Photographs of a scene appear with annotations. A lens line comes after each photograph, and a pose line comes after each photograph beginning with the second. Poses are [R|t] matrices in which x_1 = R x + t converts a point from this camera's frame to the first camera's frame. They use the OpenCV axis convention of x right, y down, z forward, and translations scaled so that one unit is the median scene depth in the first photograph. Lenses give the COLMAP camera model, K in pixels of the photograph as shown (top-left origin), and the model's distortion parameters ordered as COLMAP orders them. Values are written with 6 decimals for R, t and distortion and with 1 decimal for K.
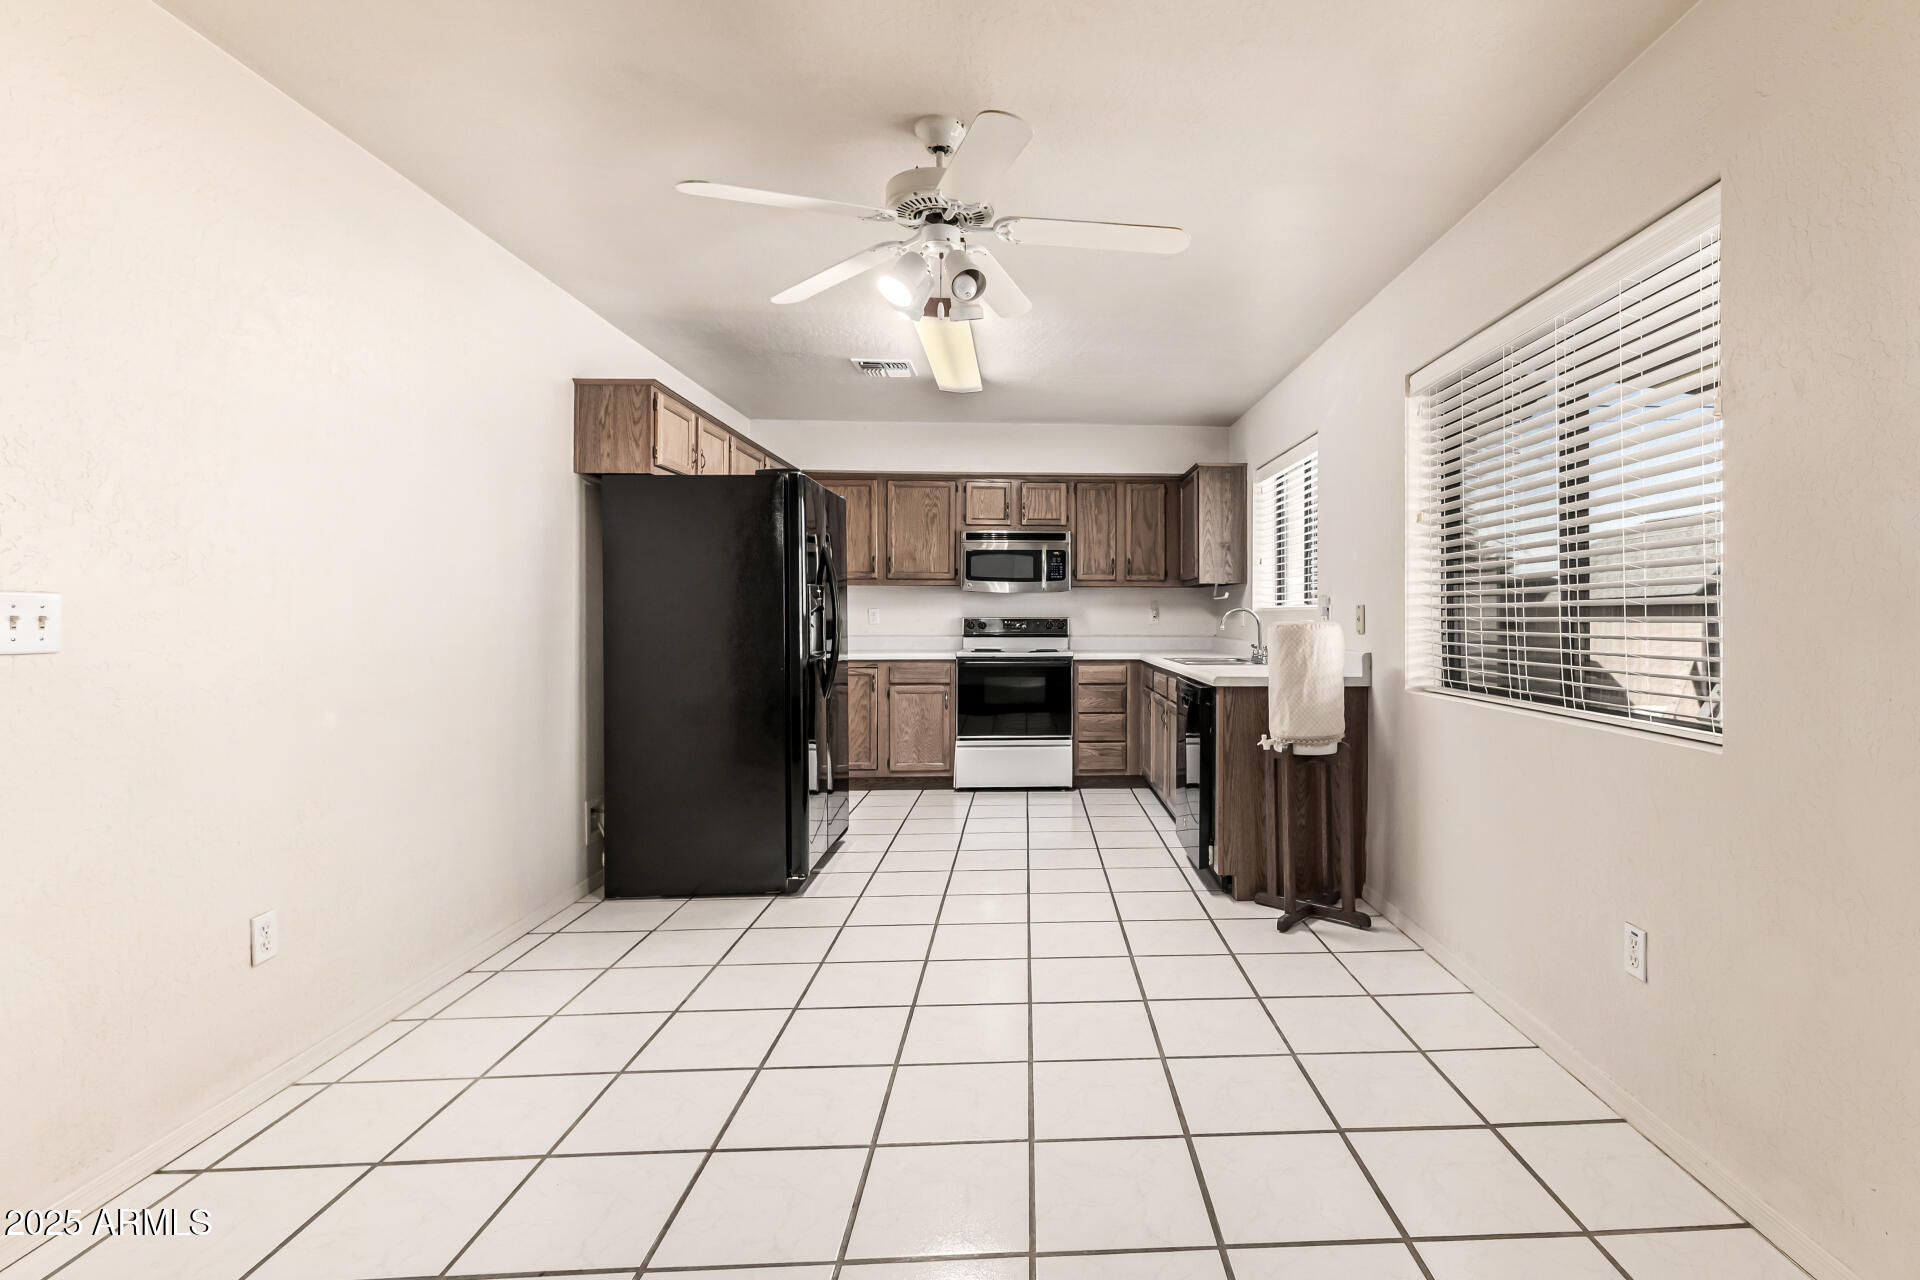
lens RADIAL K [[894.3, 0, 1084.9], [0, 894.3, 602.4], [0, 0, 1]] dist [0.002399, 0.000354]
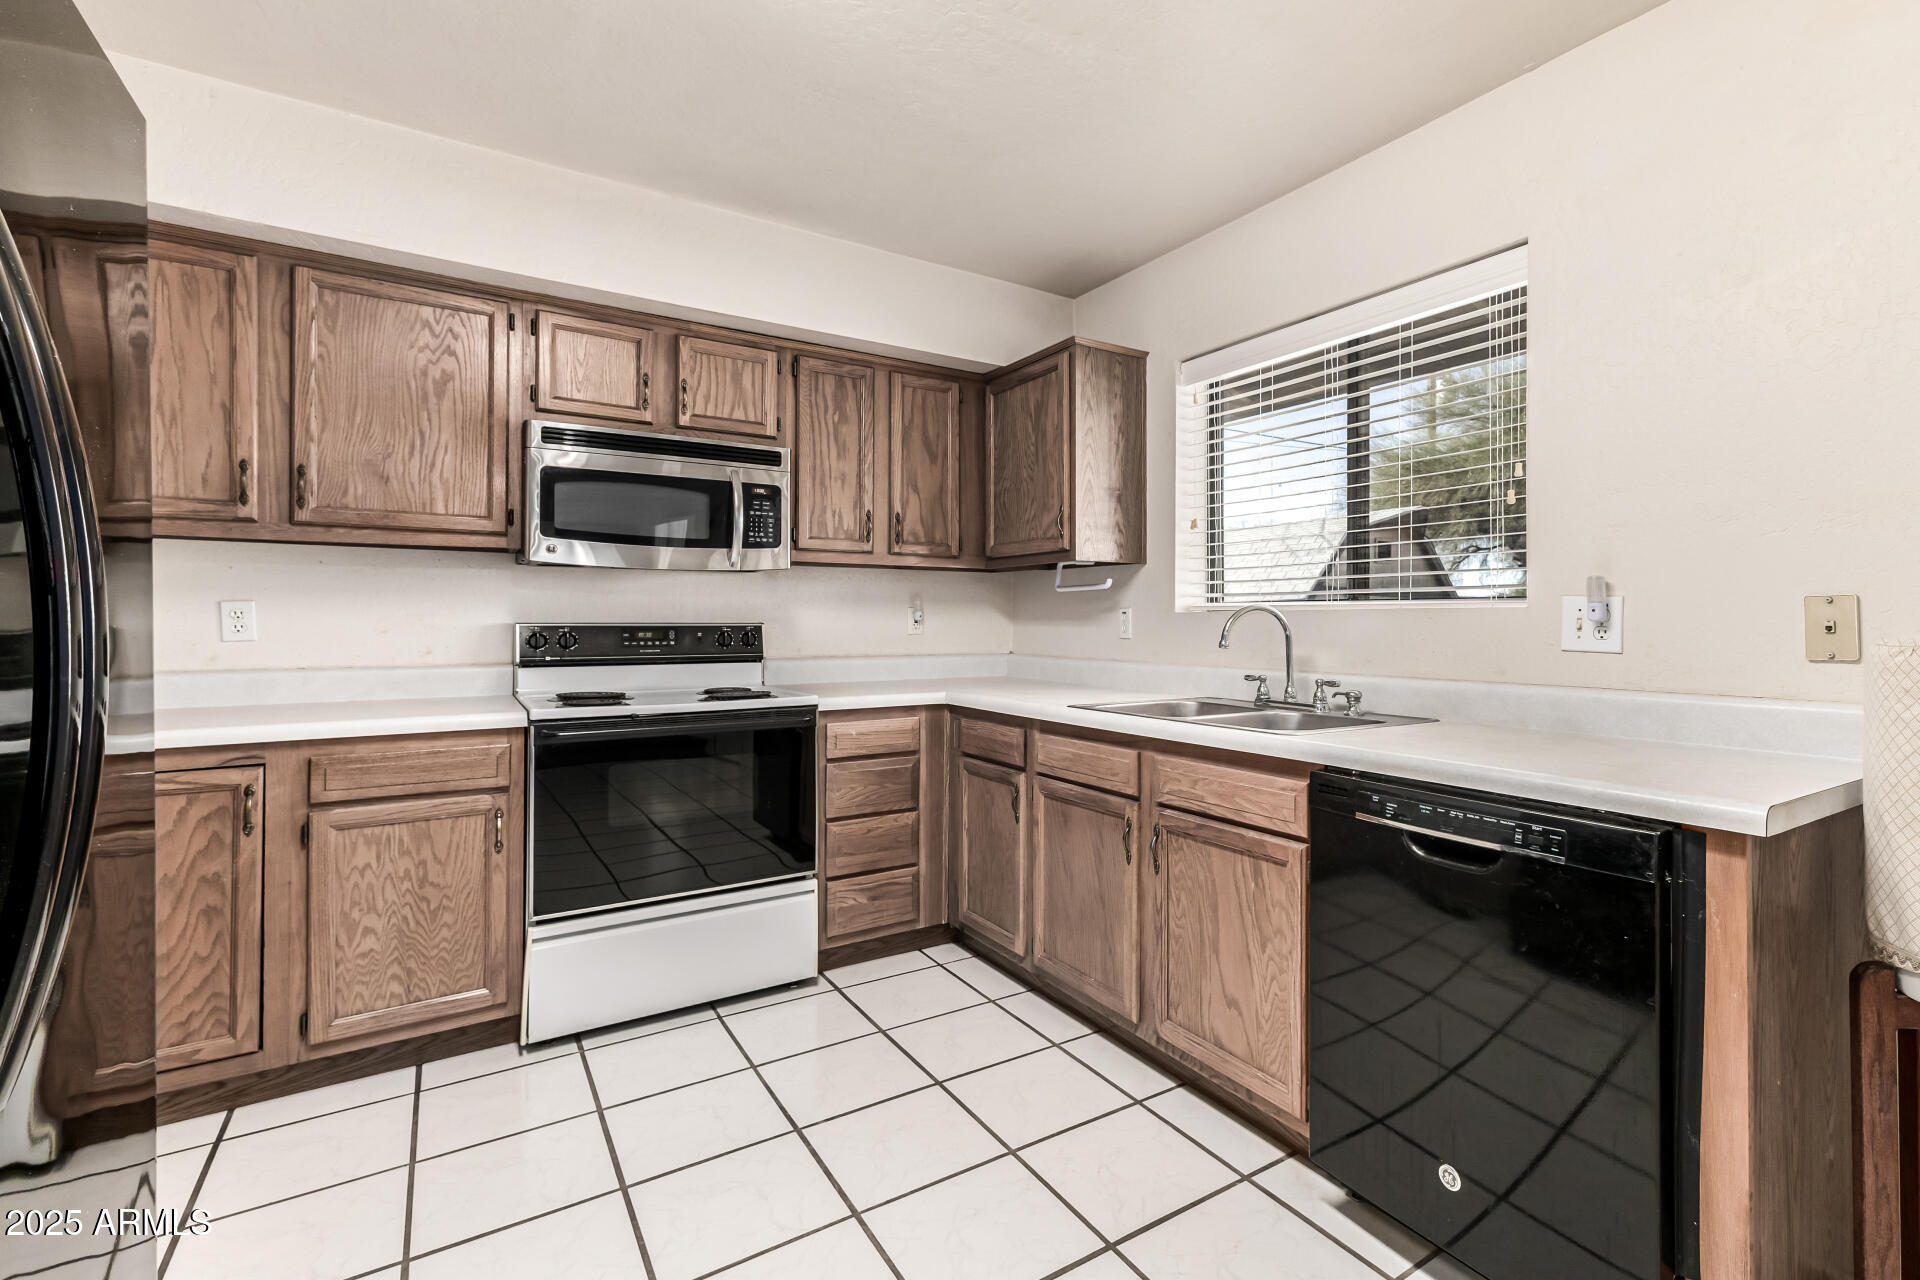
lens RADIAL K [[894.3, 0, 1110.2], [0, 894.3, 612.4], [0, 0, 1]] dist [0.002399, 0.000354]
pose [[0.838727, 0.004759, 0.544531, -0.142262], [-0.006937, 0.999974, 0.001947, 0.008791], [-0.544508, -0.005411, 0.838738, 0.508728]]
